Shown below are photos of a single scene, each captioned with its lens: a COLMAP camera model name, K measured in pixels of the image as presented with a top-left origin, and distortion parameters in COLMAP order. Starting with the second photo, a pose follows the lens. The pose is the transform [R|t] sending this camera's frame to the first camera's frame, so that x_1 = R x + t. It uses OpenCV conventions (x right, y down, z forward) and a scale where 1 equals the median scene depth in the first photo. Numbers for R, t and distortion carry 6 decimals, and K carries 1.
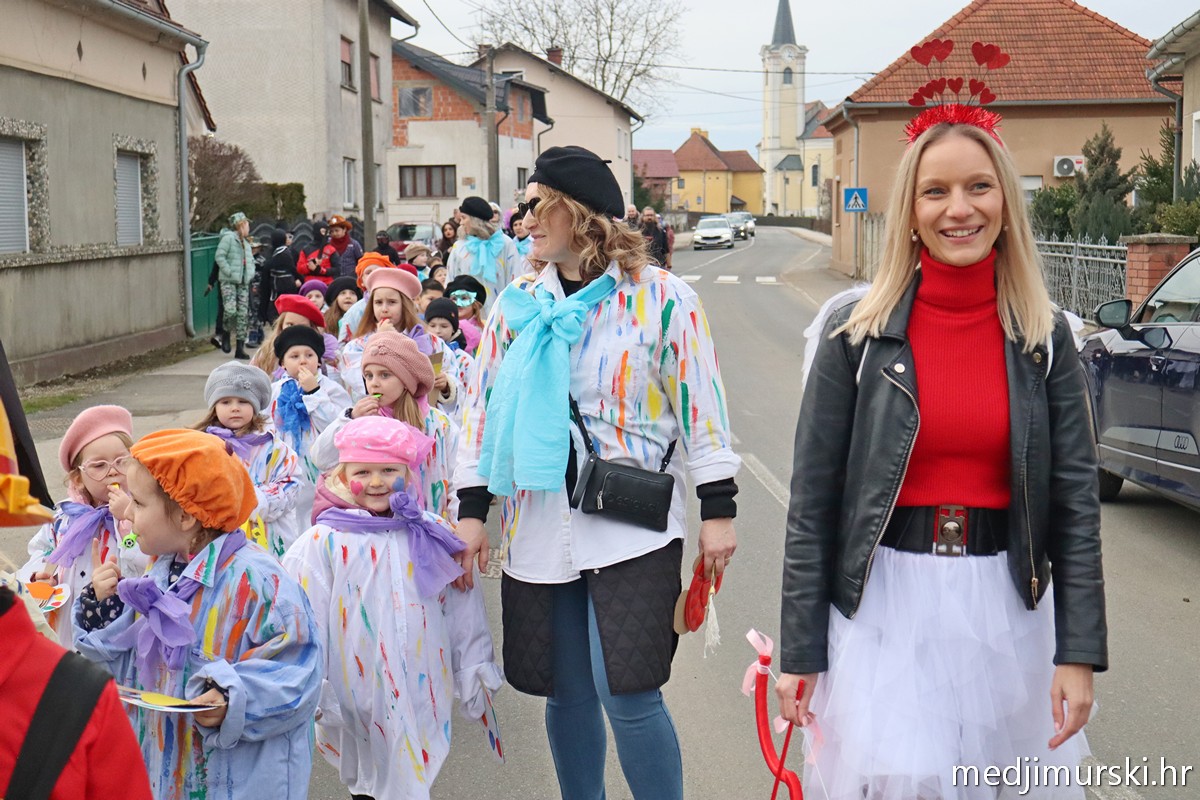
lens RADIAL K [[1823.7, 0, 599.7], [0, 1823.7, 398.4], [0, 0, 1]] dist [0.032387, 0.000000]
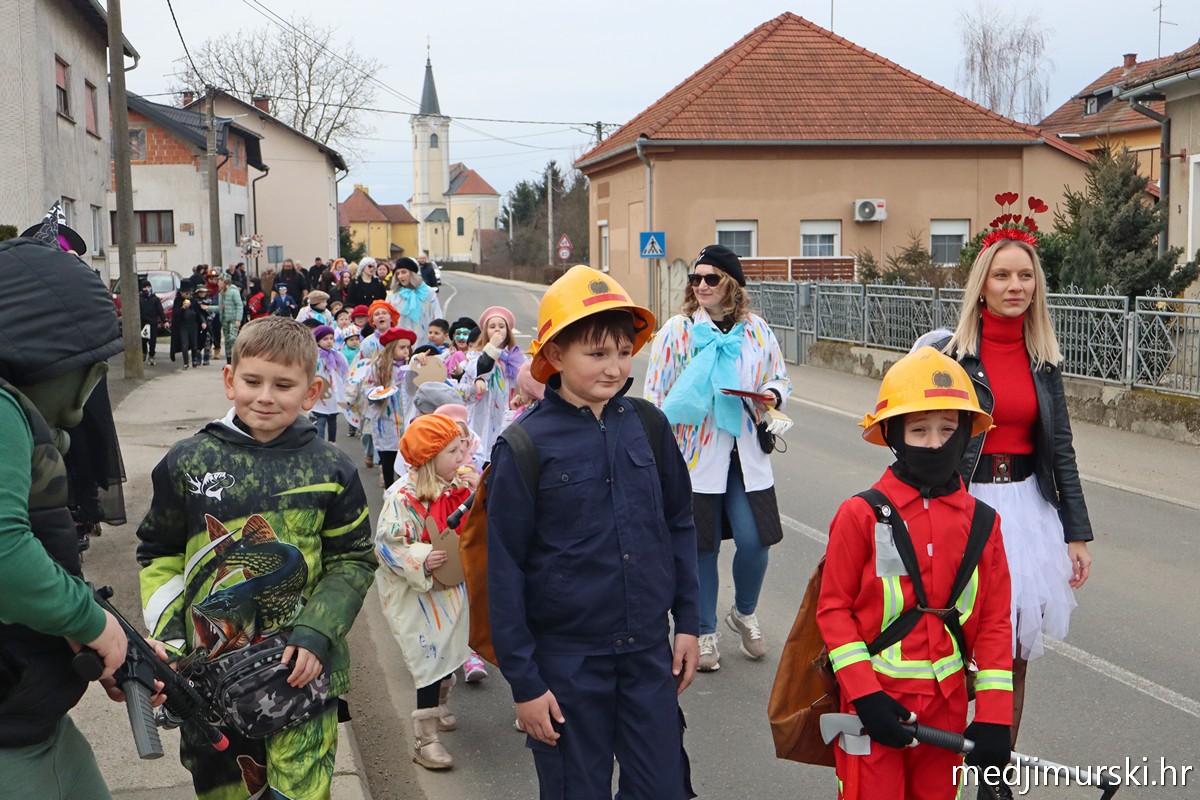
lens RADIAL K [[1455.8, 0, 600.2], [0, 1455.8, 404.6], [0, 0, 1]] dist [-0.019202, 0.000000]
pose [[0.972205, -0.026515, 0.232624, -0.040605], [0.026742, 0.999640, 0.002178, -0.021063], [-0.232598, 0.004103, 0.972564, 0.202291]]
